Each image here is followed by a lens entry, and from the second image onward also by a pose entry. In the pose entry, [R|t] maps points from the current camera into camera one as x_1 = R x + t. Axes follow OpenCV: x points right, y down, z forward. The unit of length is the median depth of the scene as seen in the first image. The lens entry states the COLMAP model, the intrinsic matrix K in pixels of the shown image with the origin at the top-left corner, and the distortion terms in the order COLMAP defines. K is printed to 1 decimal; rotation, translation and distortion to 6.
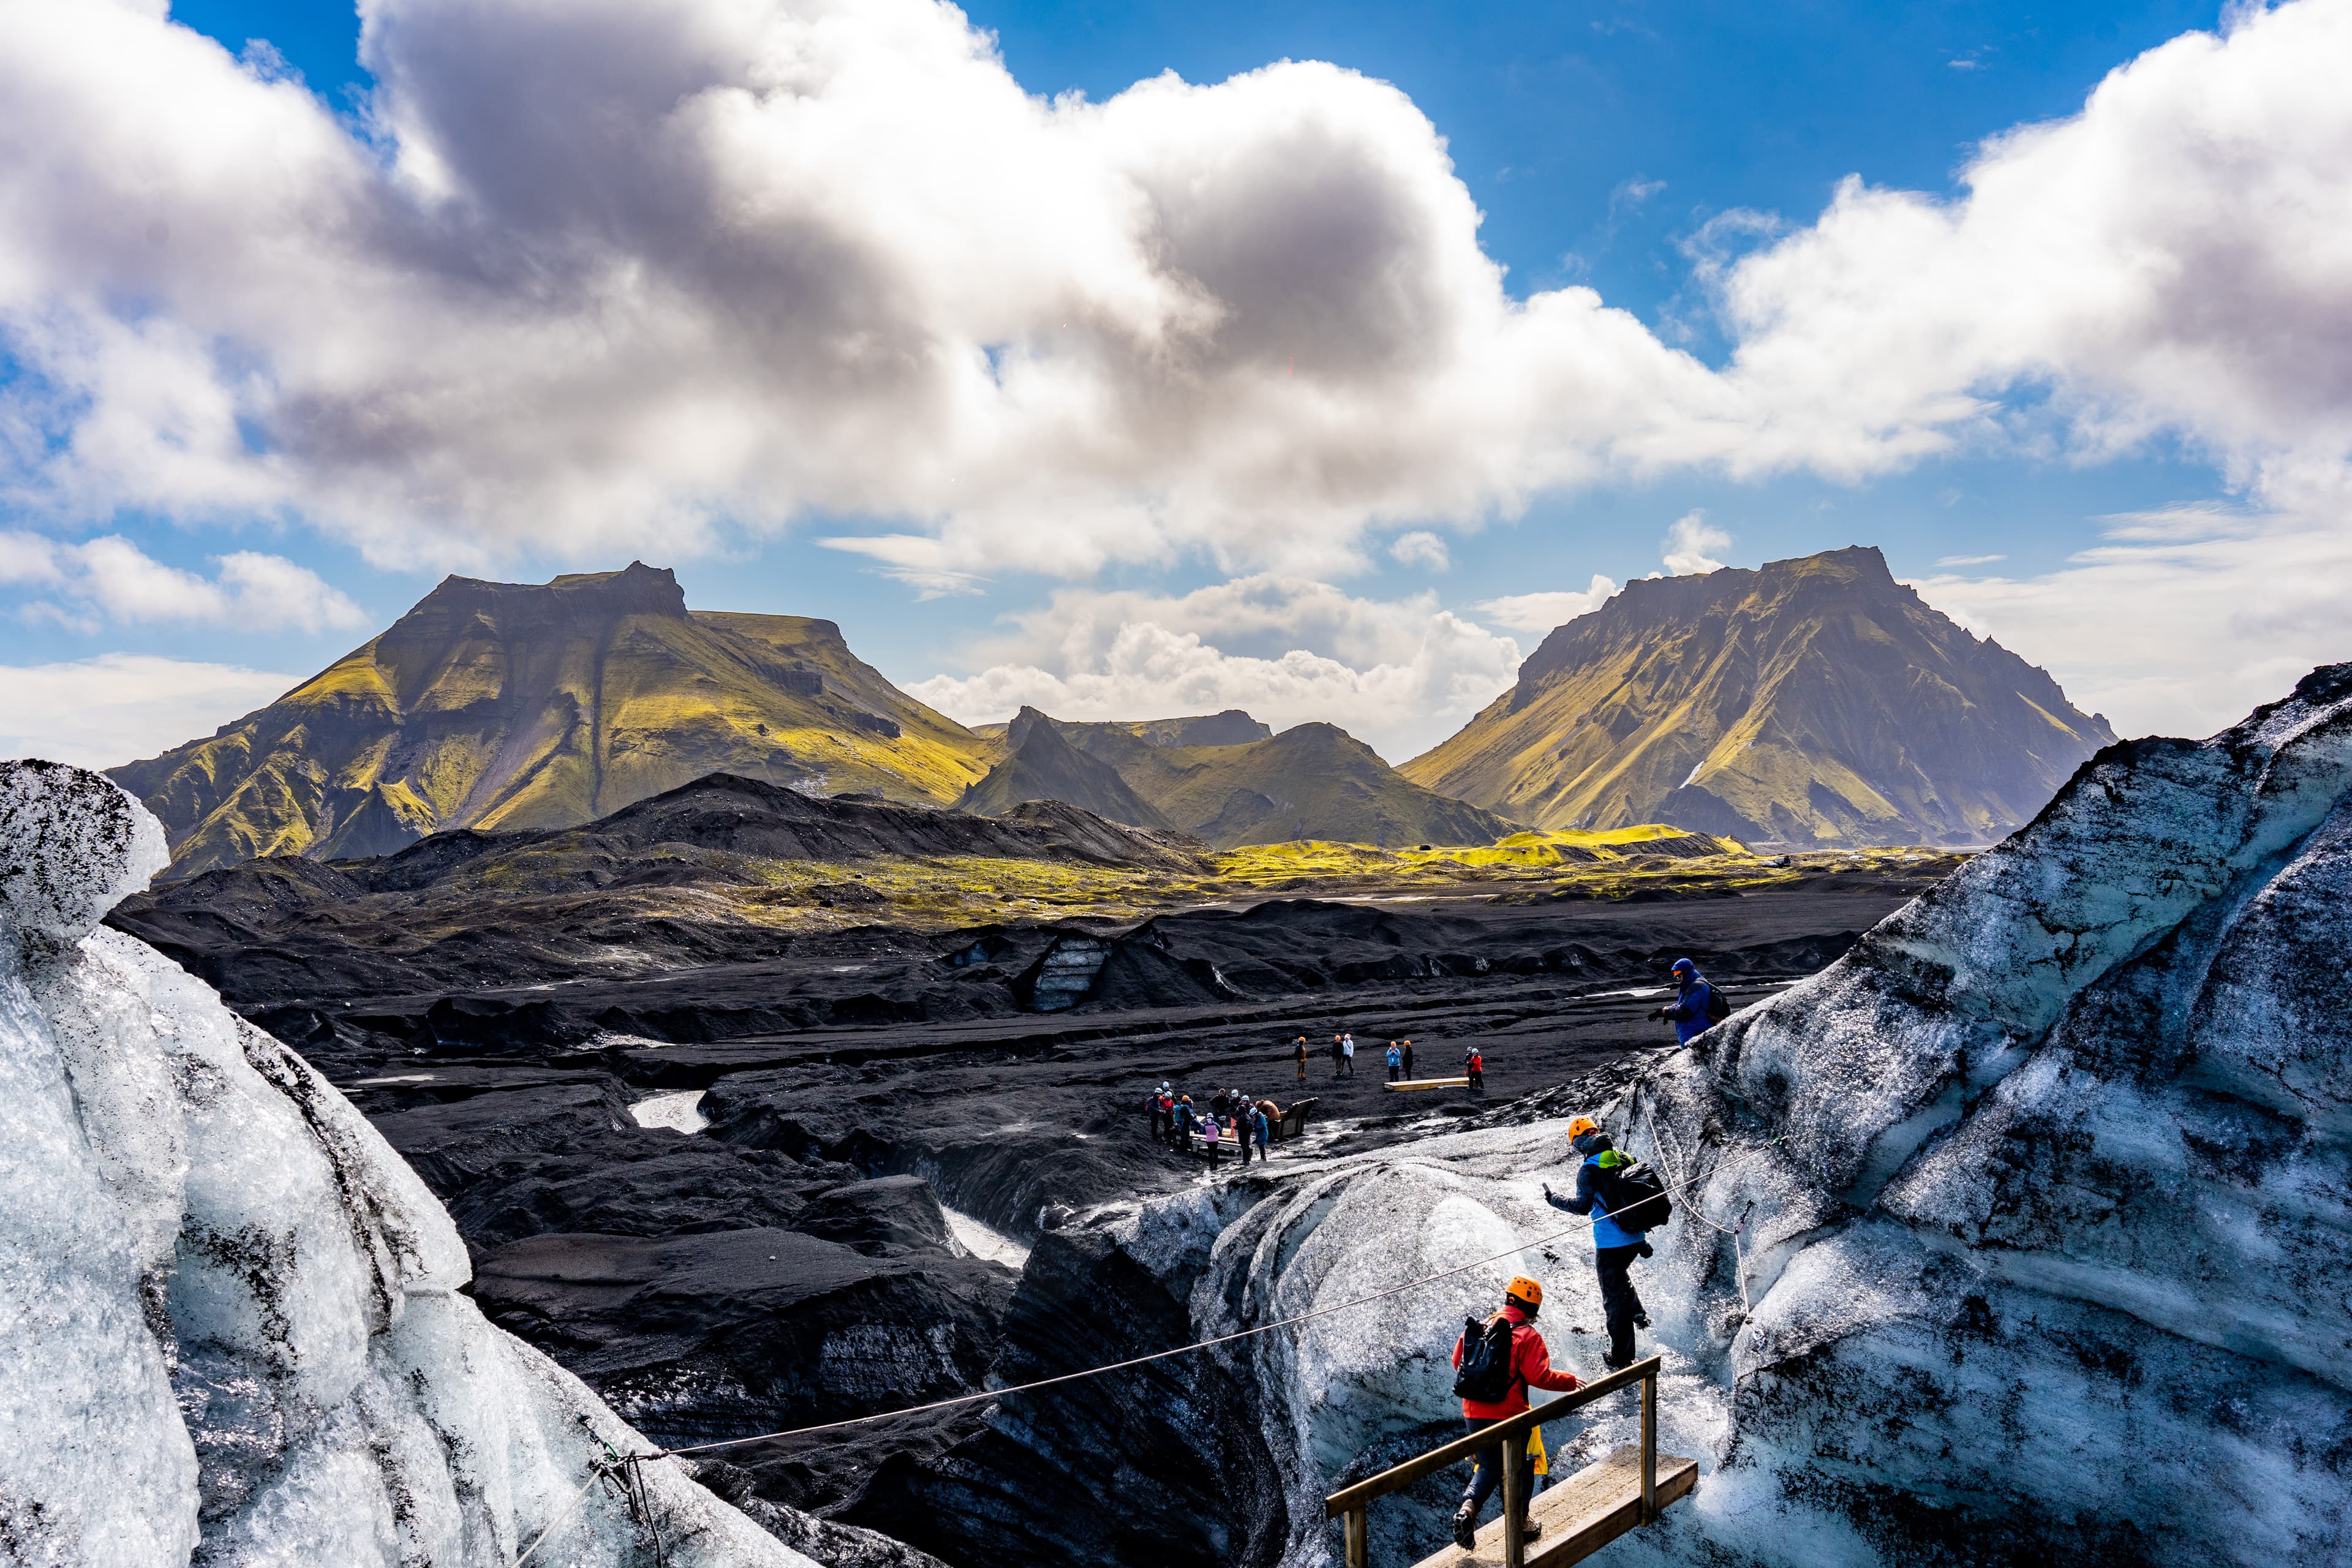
lens RADIAL K [[2774.0, 0, 1176.0], [0, 2774.0, 784.0], [0, 0, 1]] dist [0.017048, 0.033177]
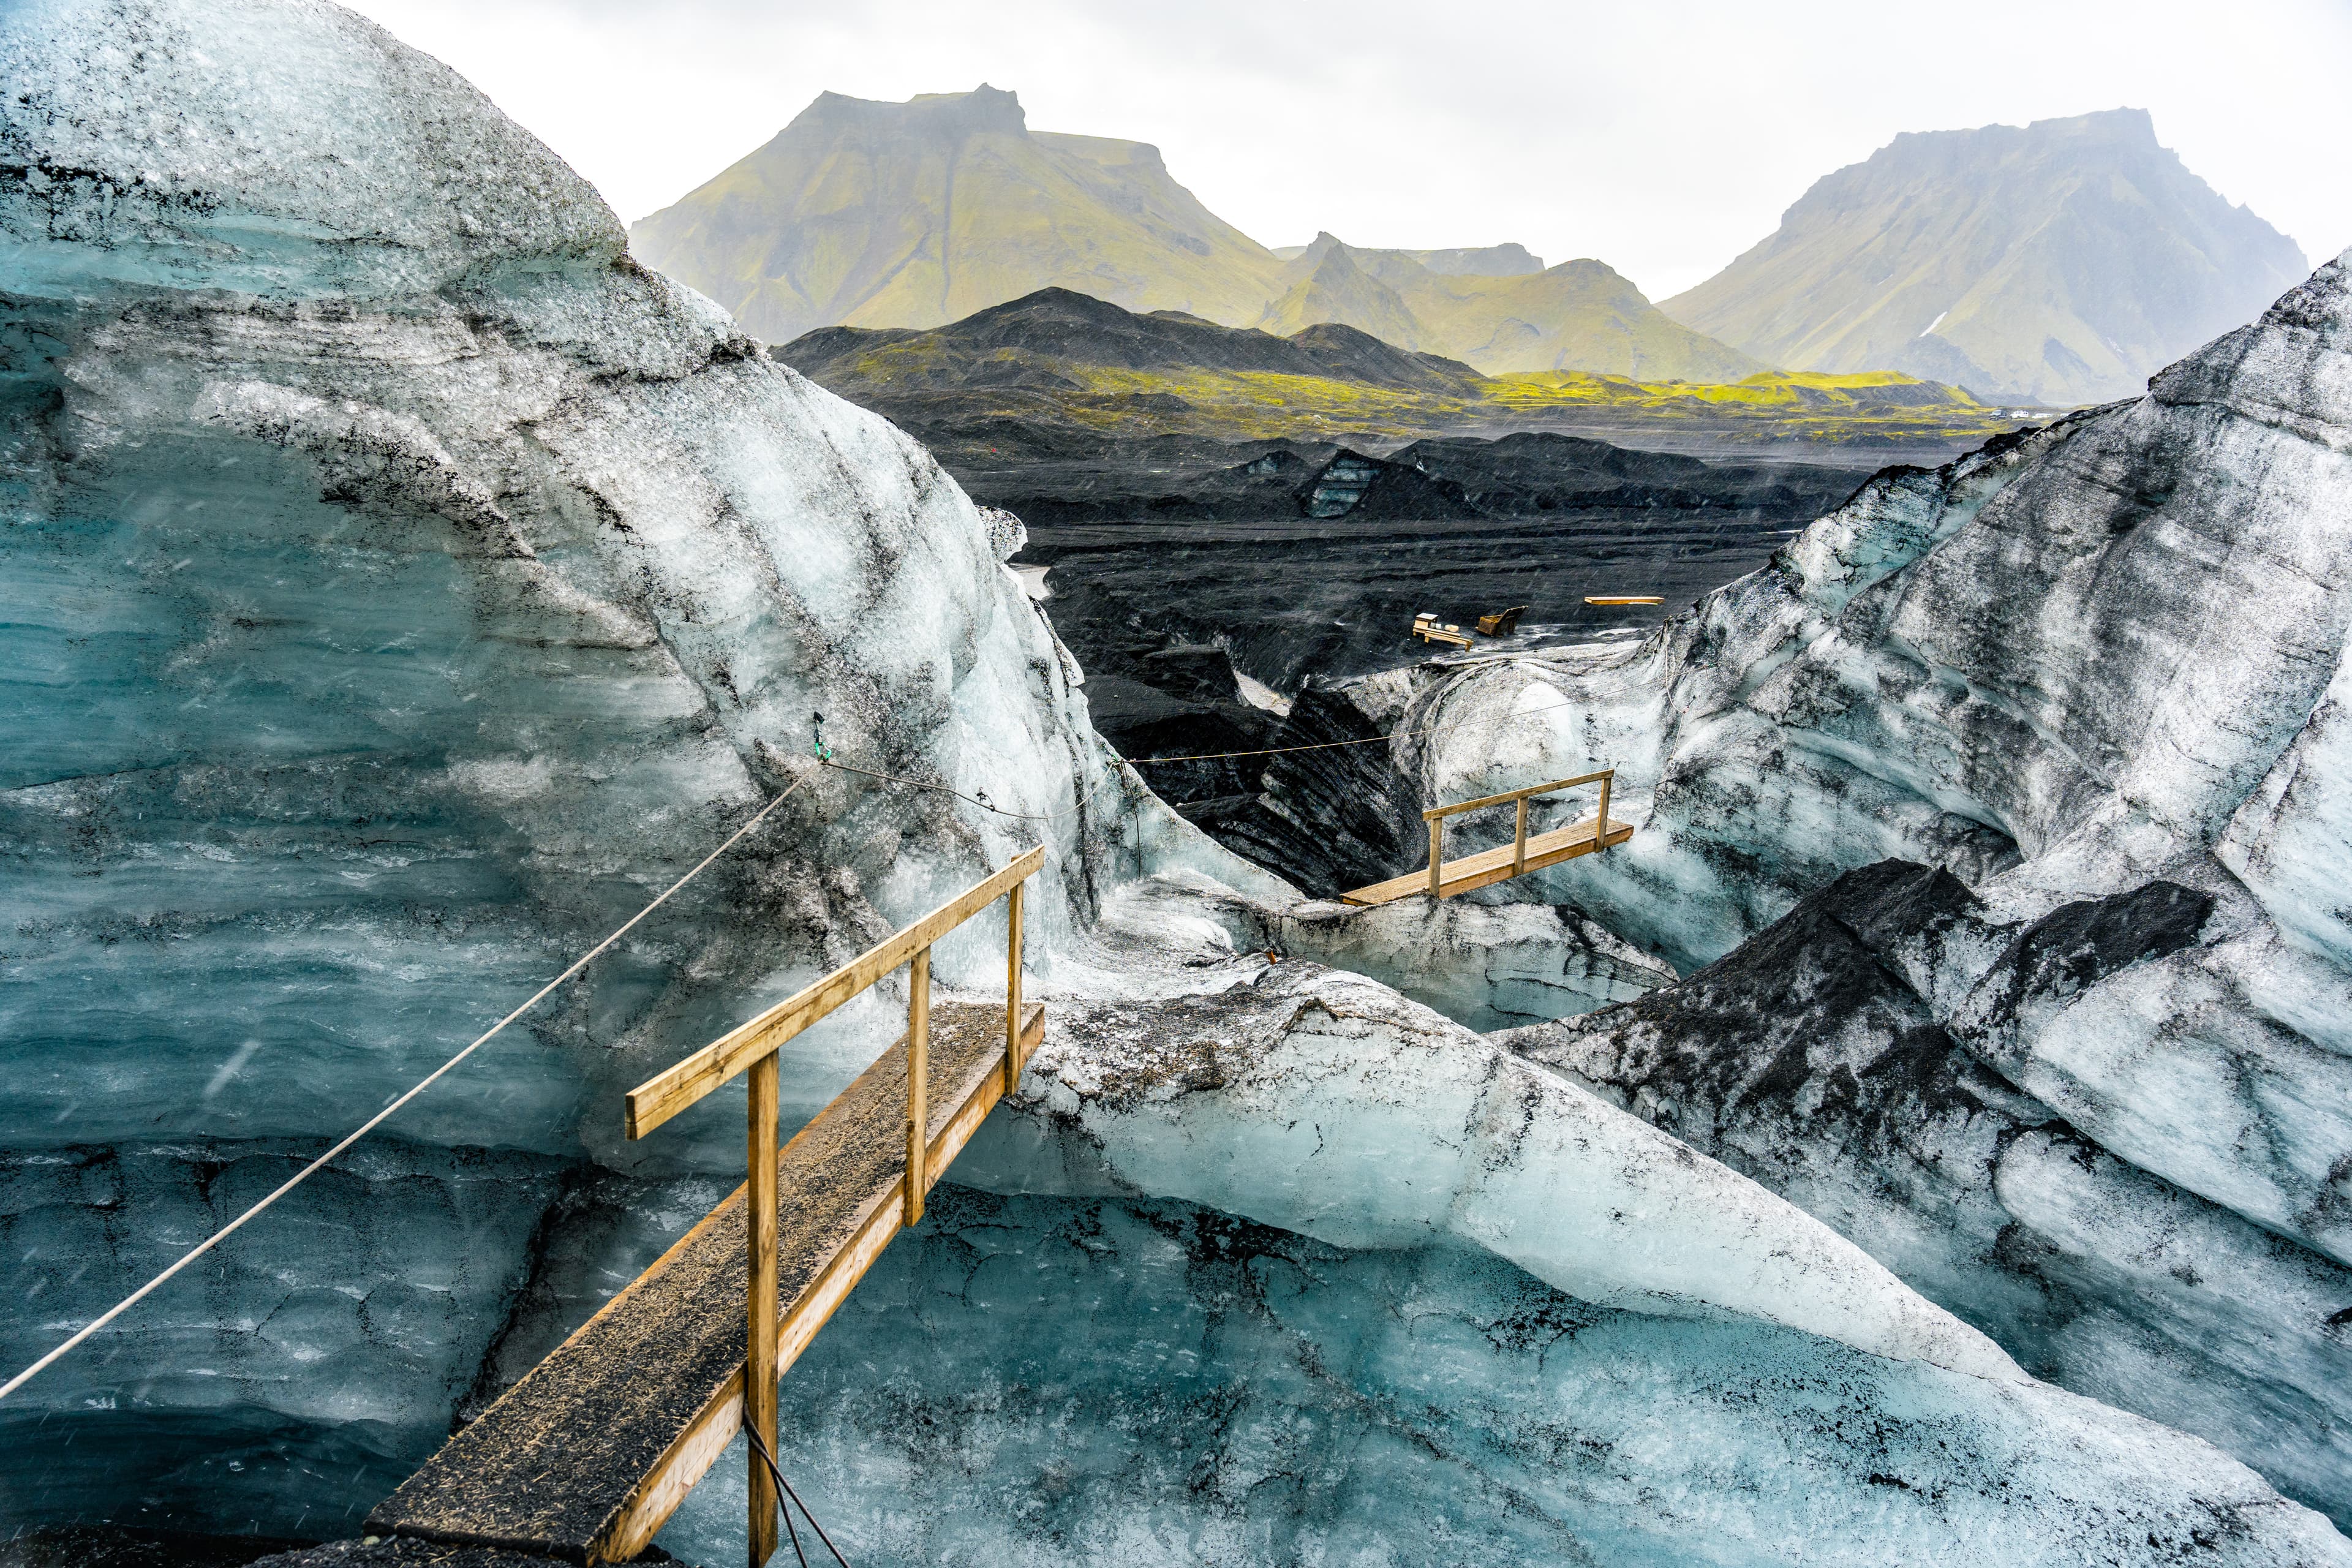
lens RADIAL K [[2774.0, 0, 1176.0], [0, 2774.0, 784.0], [0, 0, 1]] dist [0.017048, 0.033177]
pose [[0.992918, 0.073532, -0.093305, 0.010274], [-0.054654, 0.980106, 0.190799, -0.027340], [0.105479, -0.184348, 0.977185, -0.184570]]
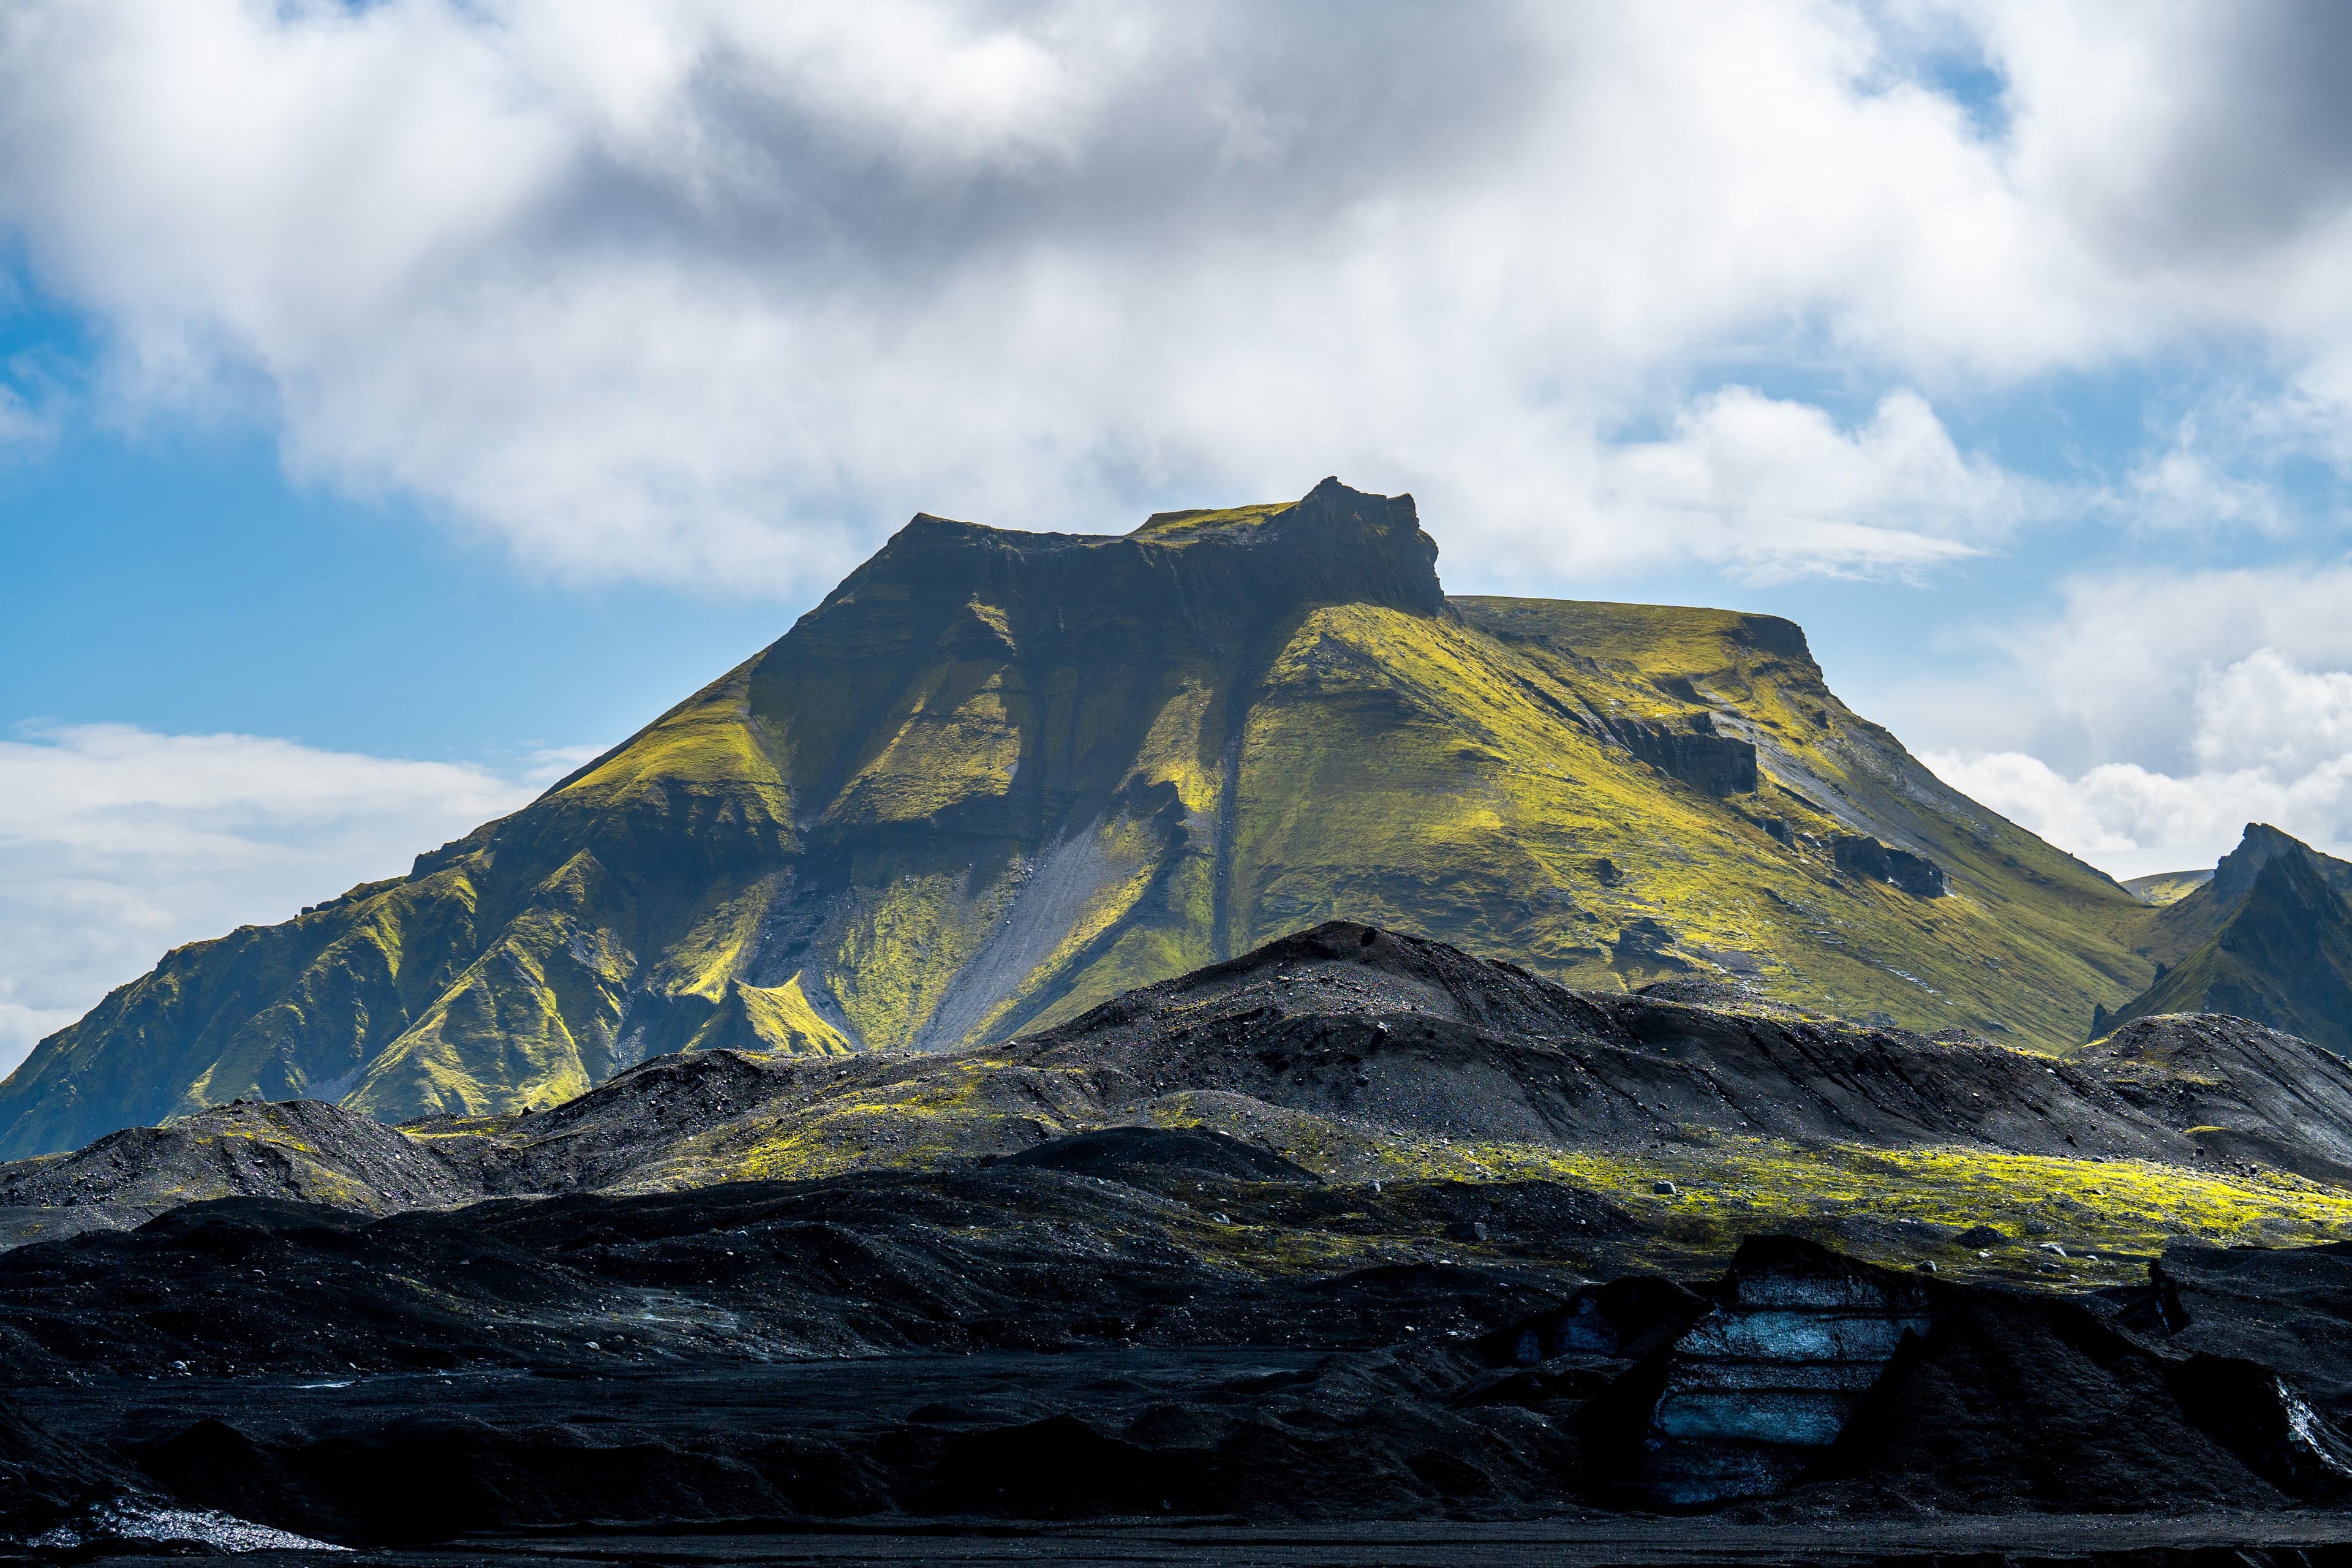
lens RADIAL K [[5386.0, 0, 1176.0], [0, 5386.0, 784.0], [0, 0, 1]] dist [0.057621, 0.134810]
pose [[0.951596, 0.001127, -0.307348, 0.050298], [-0.021813, 0.997719, -0.063877, 0.026450], [0.306575, 0.067490, 0.949451, 0.265266]]
